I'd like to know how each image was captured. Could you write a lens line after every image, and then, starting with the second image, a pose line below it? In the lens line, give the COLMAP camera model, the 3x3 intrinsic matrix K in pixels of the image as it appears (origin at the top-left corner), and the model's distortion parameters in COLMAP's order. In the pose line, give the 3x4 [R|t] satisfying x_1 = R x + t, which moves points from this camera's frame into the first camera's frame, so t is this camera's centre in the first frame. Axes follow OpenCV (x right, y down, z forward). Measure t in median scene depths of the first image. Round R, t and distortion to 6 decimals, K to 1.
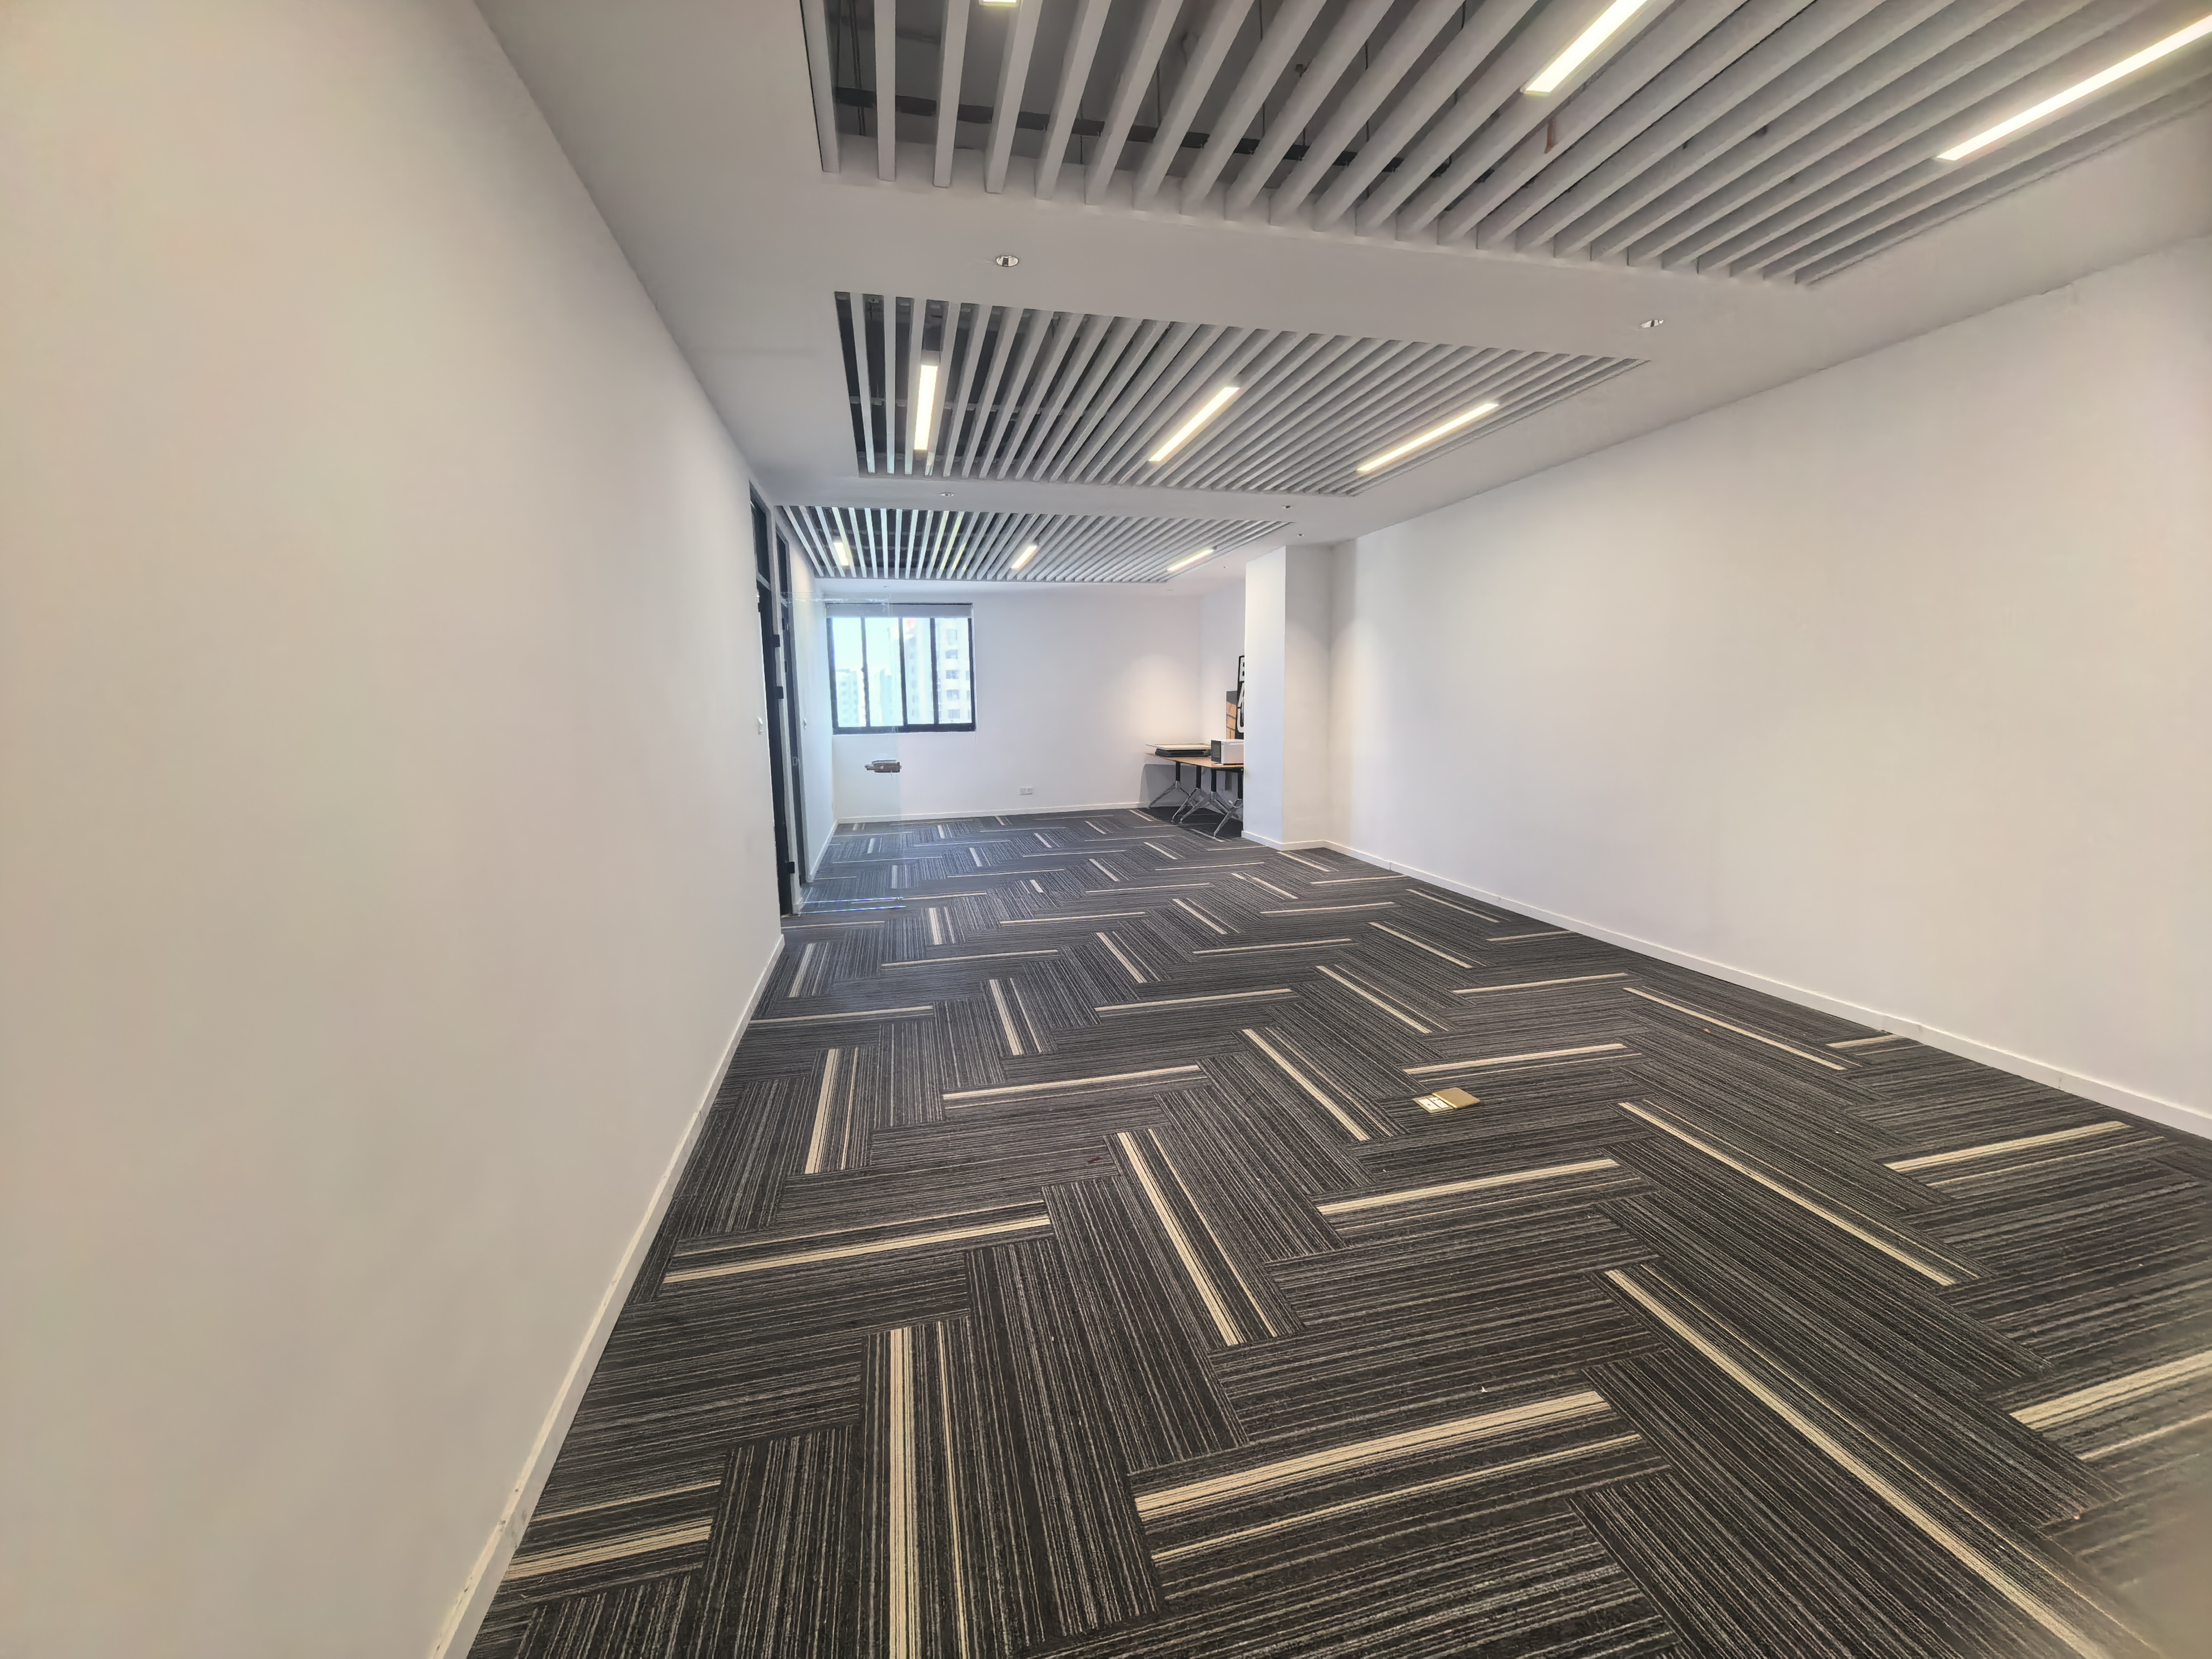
lens RADIAL K [[861.5, 0, 1106.0], [0, 861.5, 822.4], [0, 0, 1]] dist [0.002168, -0.001808]
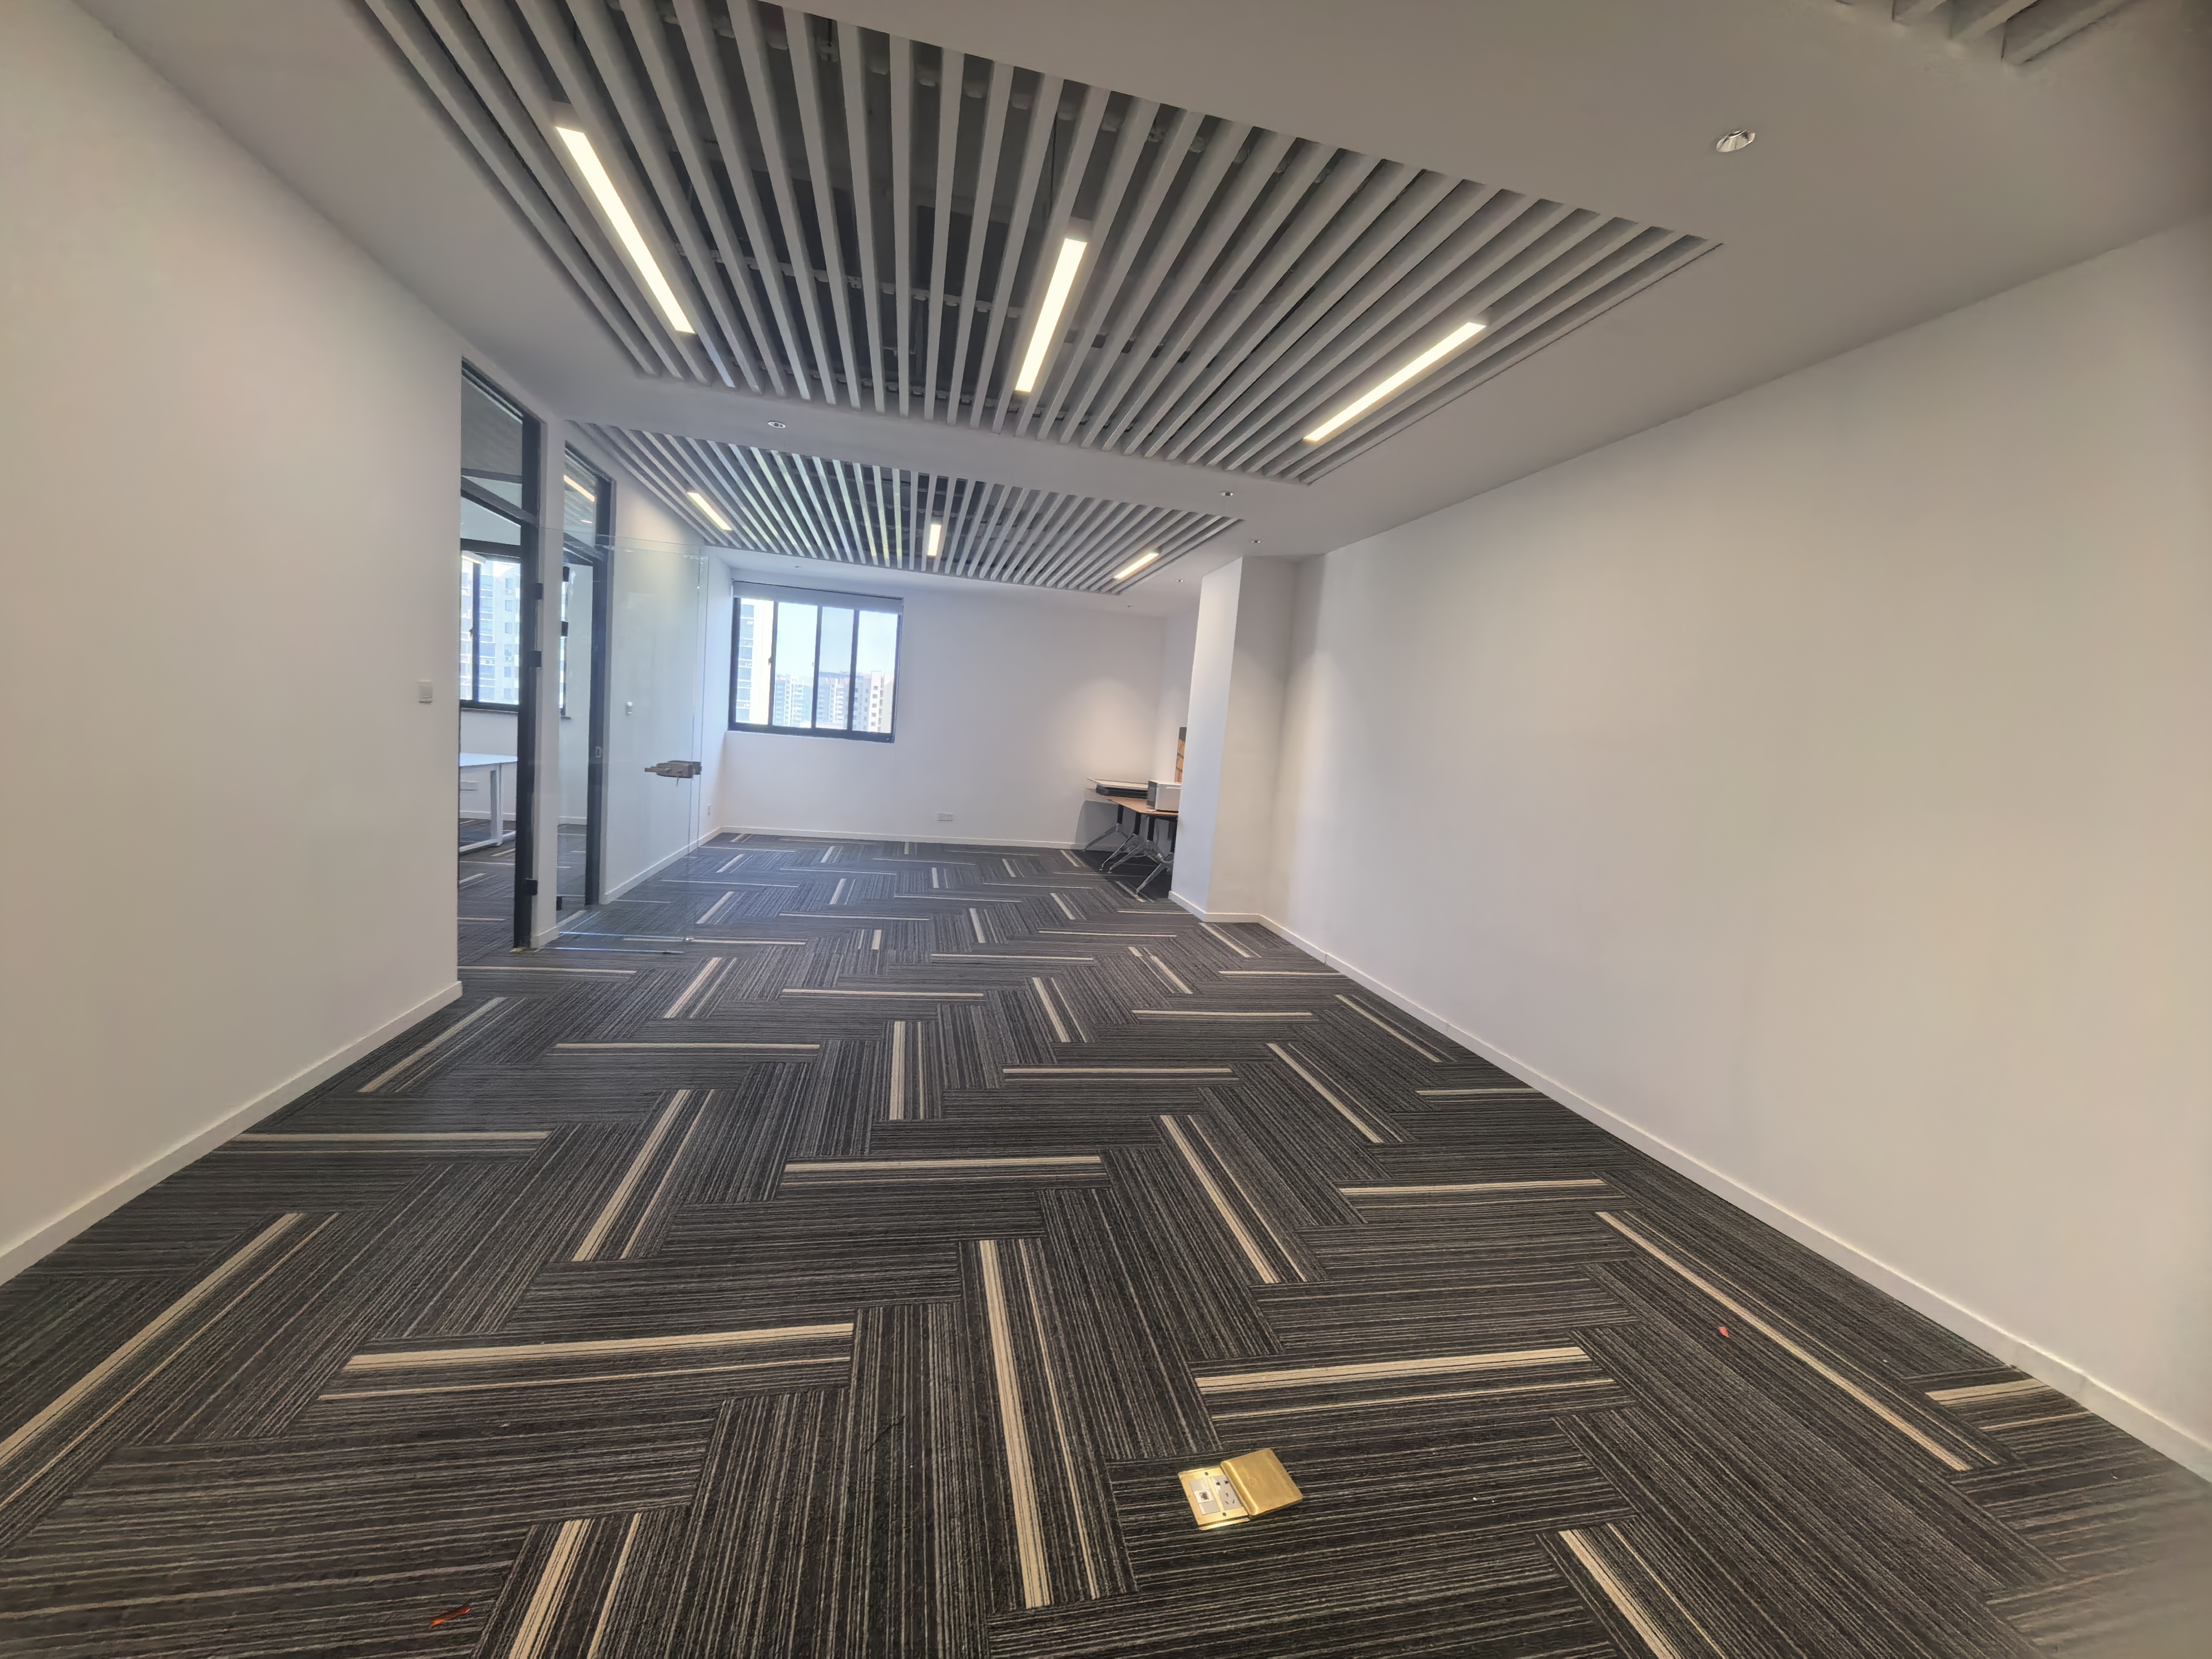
lens RADIAL K [[861.5, 0, 1102.4], [0, 861.5, 833.2], [0, 0, 1]] dist [0.002168, -0.001808]
pose [[0.994594, 0.103650, -0.006261, 0.176607], [-0.103768, 0.994336, -0.022998, -0.039239], [0.003842, 0.023523, 0.999716, 0.295991]]
